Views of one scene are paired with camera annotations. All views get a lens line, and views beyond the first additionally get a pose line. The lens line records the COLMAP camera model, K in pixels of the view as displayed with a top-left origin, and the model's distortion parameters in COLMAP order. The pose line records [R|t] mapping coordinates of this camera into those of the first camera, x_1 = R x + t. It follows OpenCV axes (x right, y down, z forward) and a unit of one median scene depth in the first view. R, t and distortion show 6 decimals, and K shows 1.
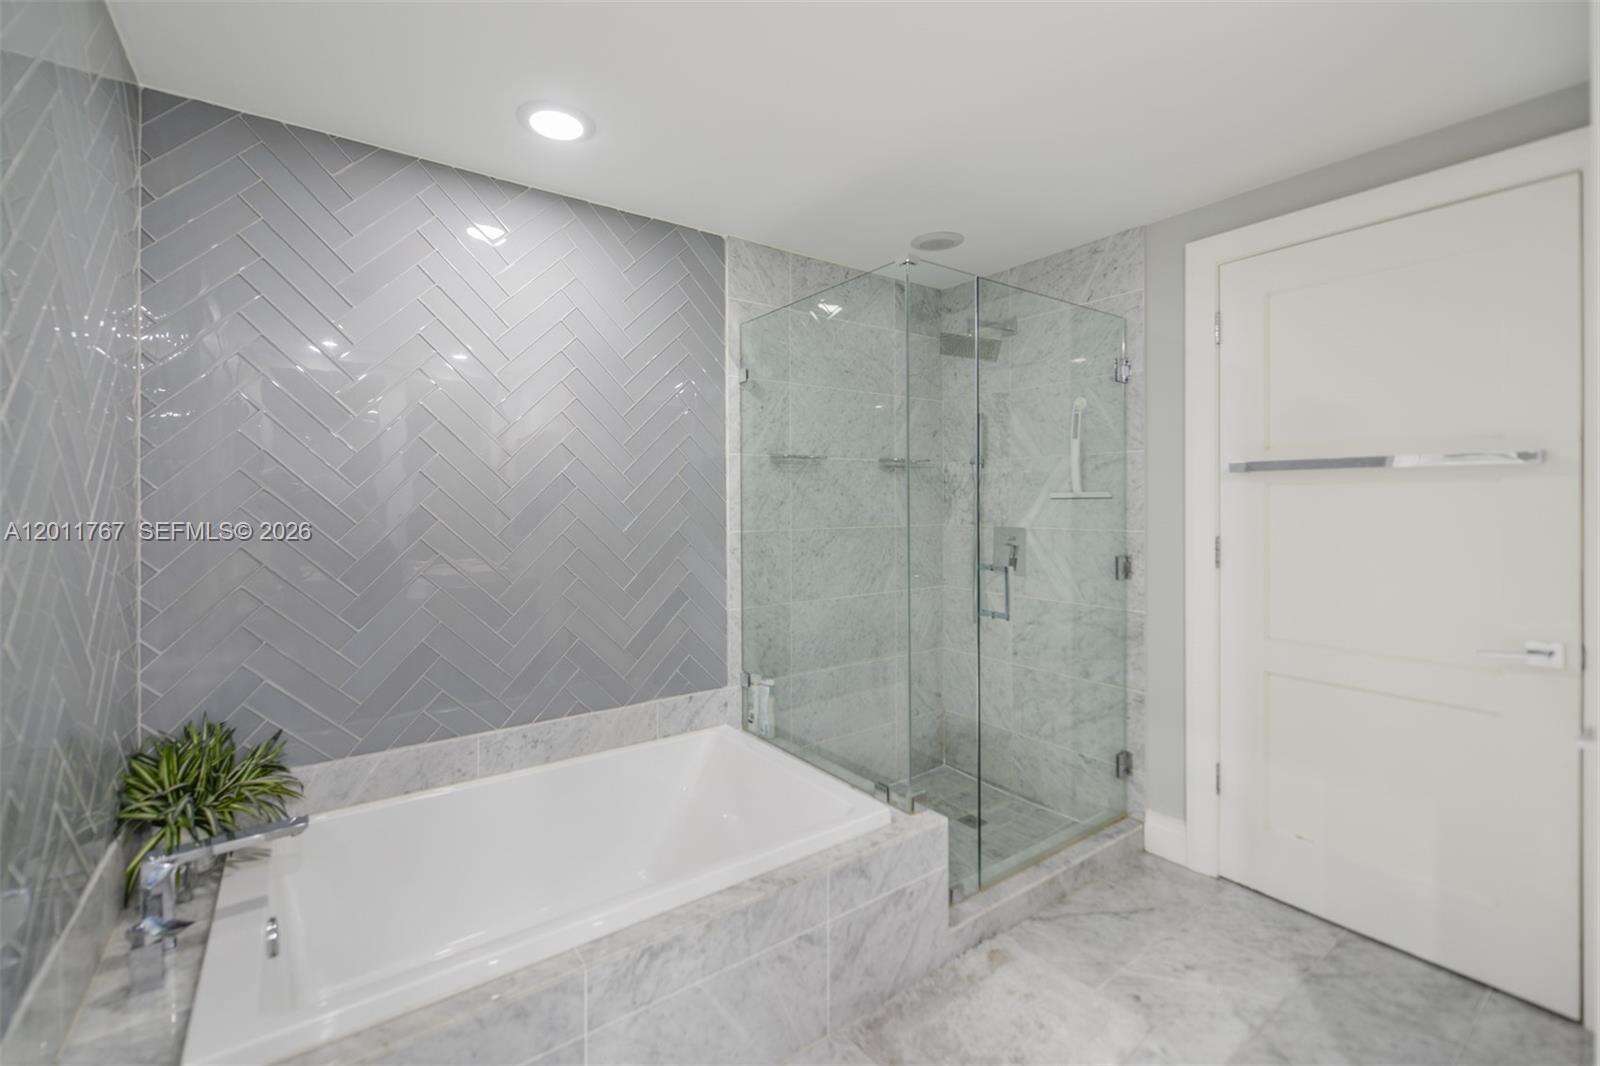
lens RADIAL K [[674.5, 0, 800.3], [0, 674.5, 503.4], [0, 0, 1]] dist [0.001057, 0.000119]
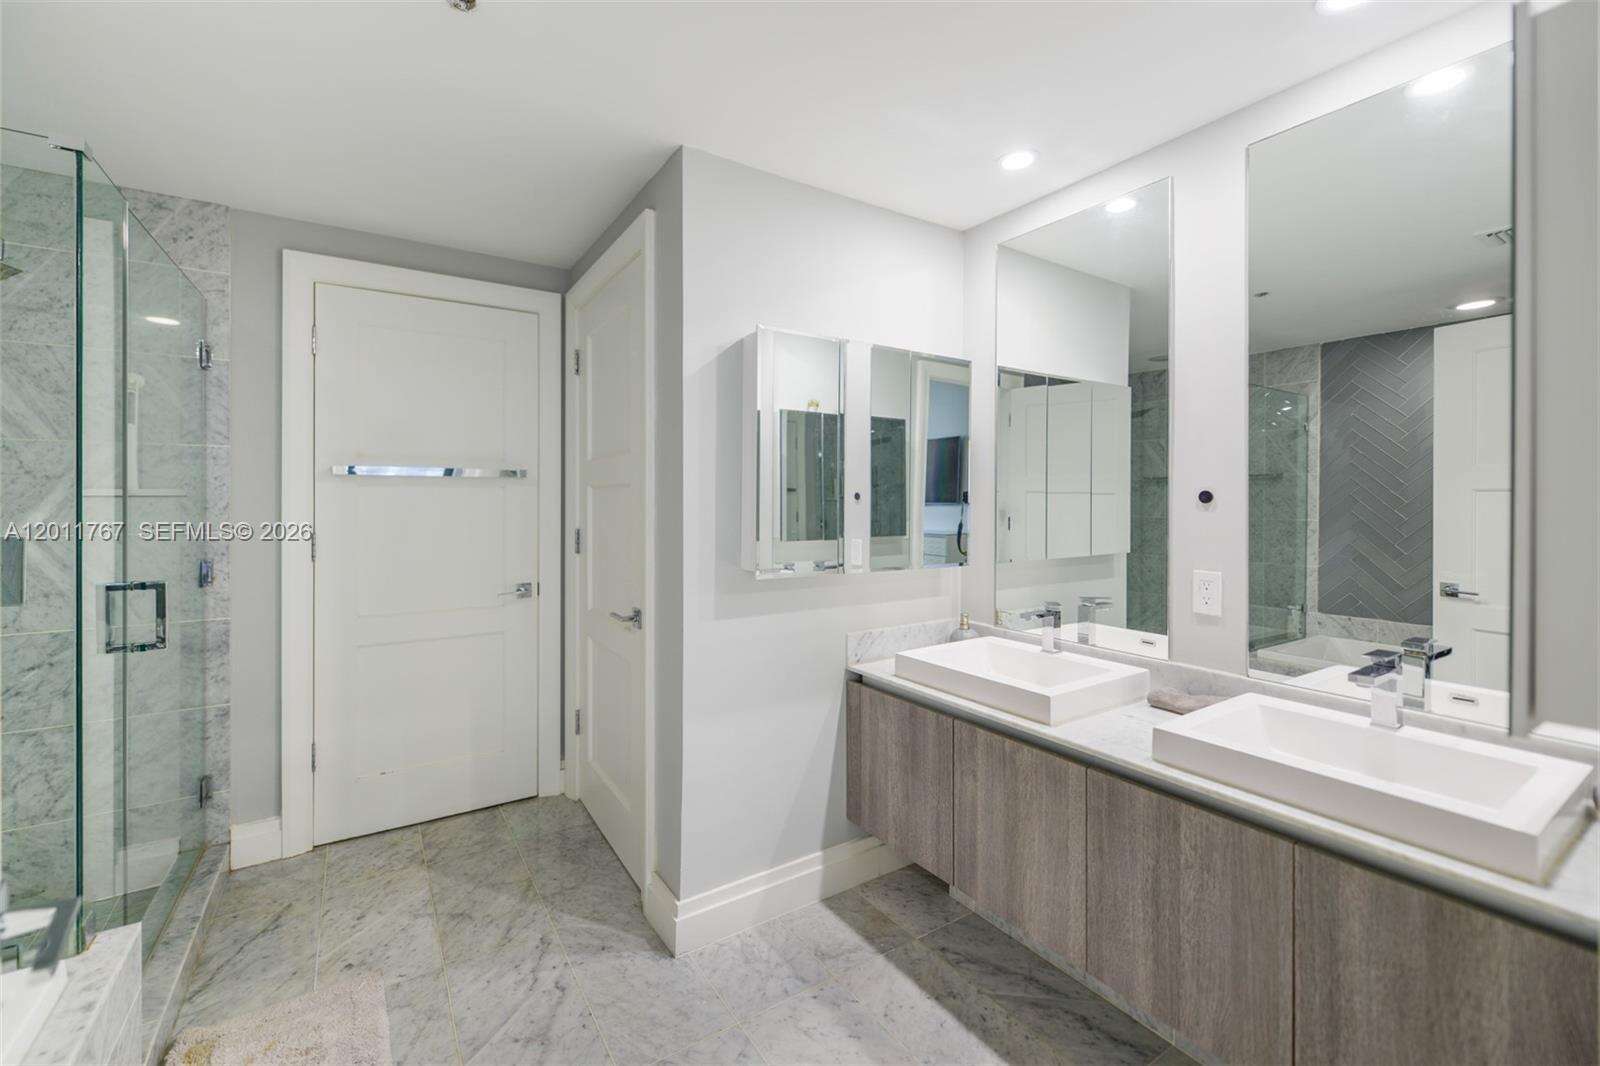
lens RADIAL K [[655.8, 0, 762.0], [0, 655.8, 496.7], [0, 0, 1]] dist [0.000711, -0.000163]
pose [[0.078541, 0.003901, 0.996903, -0.378747], [-0.001089, 0.999992, -0.003827, -0.005833], [-0.996910, -0.000785, 0.078545, 0.207050]]
